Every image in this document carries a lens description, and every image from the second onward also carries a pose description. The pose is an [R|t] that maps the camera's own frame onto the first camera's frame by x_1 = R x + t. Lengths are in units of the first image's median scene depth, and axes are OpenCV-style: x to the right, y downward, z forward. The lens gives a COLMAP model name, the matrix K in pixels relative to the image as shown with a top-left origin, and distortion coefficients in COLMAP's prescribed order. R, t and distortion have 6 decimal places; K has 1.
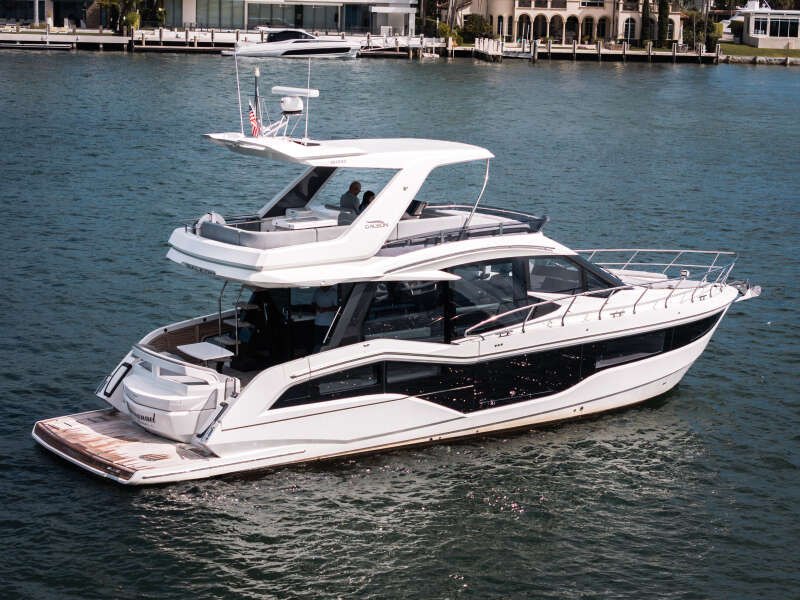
lens RADIAL K [[1685.1, 0, 400.0], [0, 1685.1, 300.0], [0, 0, 1]] dist [-0.004144, 0.022268]
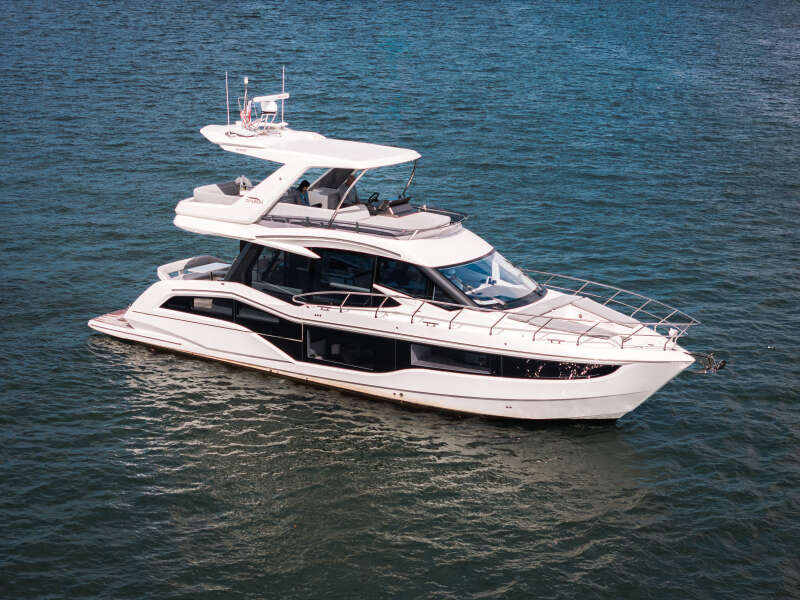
lens RADIAL K [[1595.7, 0, 400.0], [0, 1595.7, 300.0], [0, 0, 1]] dist [-0.011827, -0.281666]
pose [[0.380616, 0.218907, -0.898449, 1.175127], [-0.188040, 0.969599, 0.156582, -0.186486], [0.905413, 0.109347, 0.410208, 0.580317]]
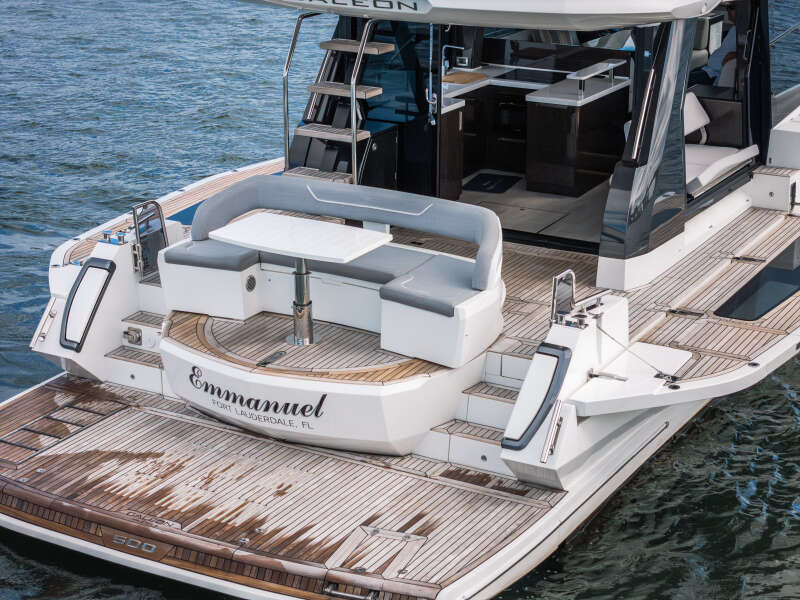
lens RADIAL K [[1595.7, 0, 400.0], [0, 1595.7, 300.0], [0, 0, 1]] dist [-0.011827, -0.281666]
pose [[0.904707, -0.135909, 0.403775, -0.258030], [0.078084, 0.984594, 0.156454, -0.006383], [-0.418818, -0.110016, 0.901381, 0.649115]]
